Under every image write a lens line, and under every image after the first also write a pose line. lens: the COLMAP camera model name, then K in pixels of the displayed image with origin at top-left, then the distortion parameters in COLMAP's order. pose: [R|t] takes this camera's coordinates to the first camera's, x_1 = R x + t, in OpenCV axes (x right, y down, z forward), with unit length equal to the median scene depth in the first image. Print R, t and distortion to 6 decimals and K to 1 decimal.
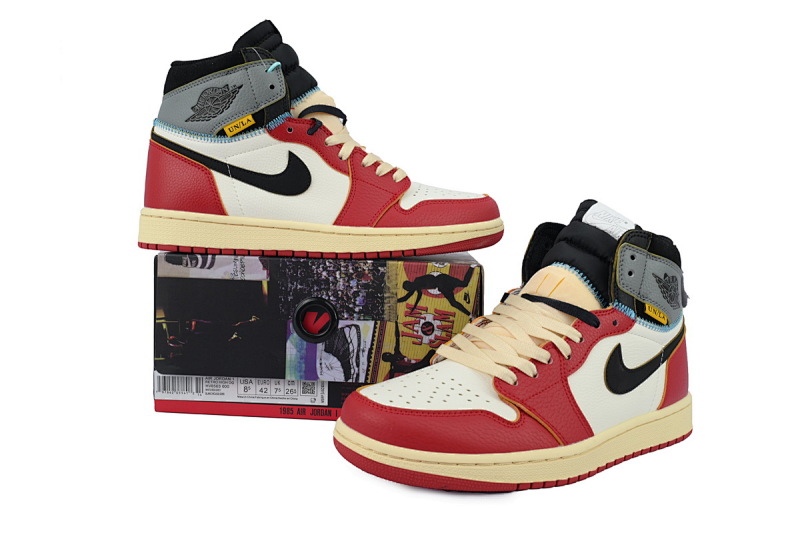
lens RADIAL K [[727.1, 0, 396.2], [0, 727.1, 262.3], [0, 0, 1]] dist [-0.004635, -0.026294]
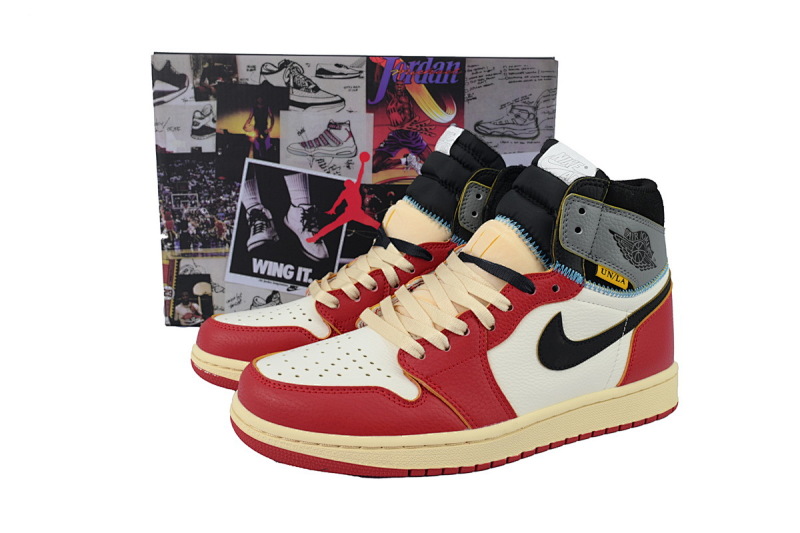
lens RADIAL K [[727.1, 0, 400.0], [0, 727.1, 272.7], [0, 0, 1]] dist [-0.004635, -0.026294]
pose [[0.979133, 0.007846, -0.203070, 0.296677], [0.017328, 0.992392, 0.121893, -0.042513], [0.202481, -0.122869, 0.971548, 0.131979]]
